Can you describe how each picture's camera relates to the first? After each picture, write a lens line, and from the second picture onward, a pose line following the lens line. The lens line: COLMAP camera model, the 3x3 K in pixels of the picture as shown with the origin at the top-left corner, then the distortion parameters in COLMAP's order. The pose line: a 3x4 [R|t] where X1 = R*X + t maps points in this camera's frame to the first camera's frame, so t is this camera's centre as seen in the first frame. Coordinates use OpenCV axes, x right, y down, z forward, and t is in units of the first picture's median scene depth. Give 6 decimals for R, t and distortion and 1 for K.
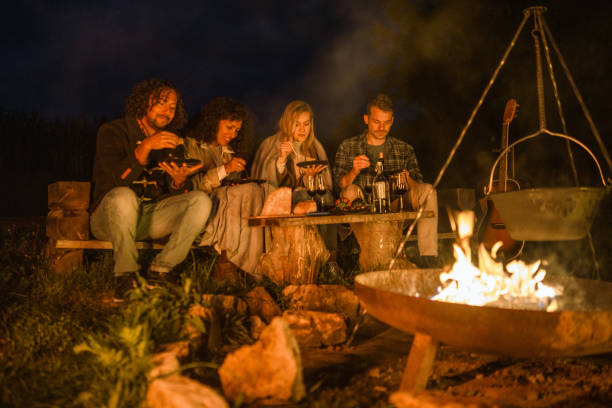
lens RADIAL K [[587.7, 0, 310.5], [0, 587.7, 205.4], [0, 0, 1]] dist [-0.031944, 0.000000]
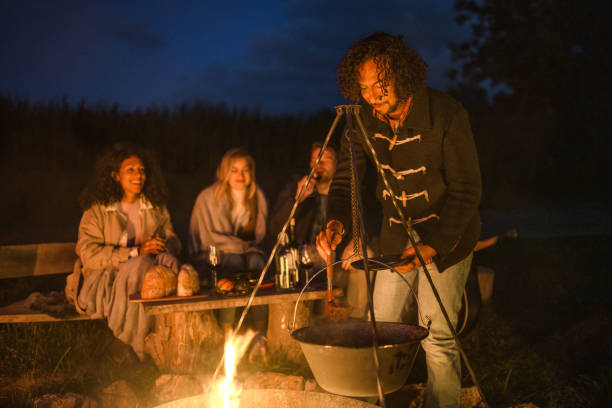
lens RADIAL K [[627.8, 0, 290.9], [0, 627.8, 191.9], [0, 0, 1]] dist [-0.035728, 0.000000]
pose [[0.977515, -0.001348, -0.210861, 0.371069], [0.007034, 0.999632, 0.026216, -0.178636], [0.210748, -0.027109, 0.977164, 0.080760]]
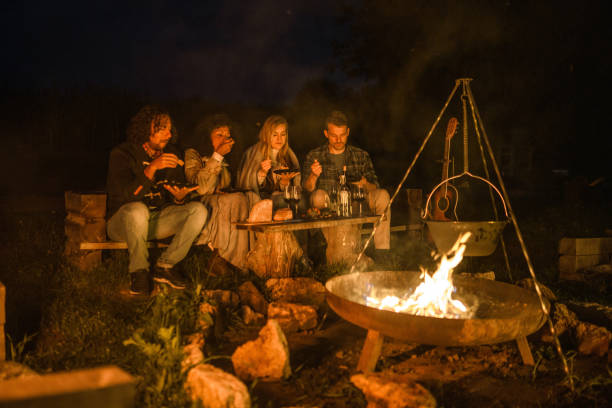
lens RADIAL K [[587.7, 0, 303.0], [0, 587.7, 203.9], [0, 0, 1]] dist [-0.031944, 0.000000]
pose [[0.998866, 0.001787, 0.047583, -0.027623], [-0.005172, 0.997454, 0.071122, -0.111410], [-0.047335, -0.071287, 0.996332, -0.234751]]
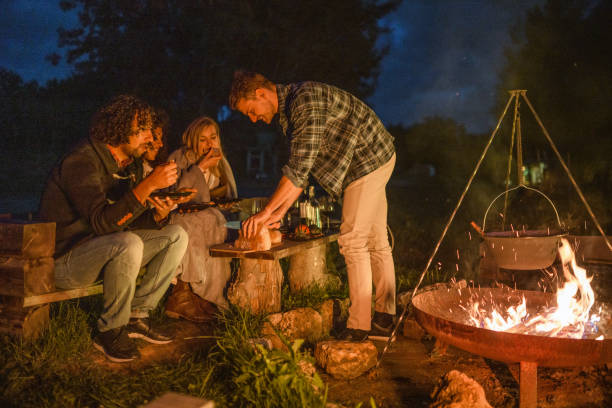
lens RADIAL K [[587.7, 0, 307.0], [0, 587.7, 202.4], [0, 0, 1]] dist [-0.031944, 0.000000]
pose [[0.833175, -0.027940, 0.552303, -0.547828], [-0.009112, 0.997894, 0.064228, -0.126143], [-0.552934, -0.058546, 0.831166, 0.124467]]
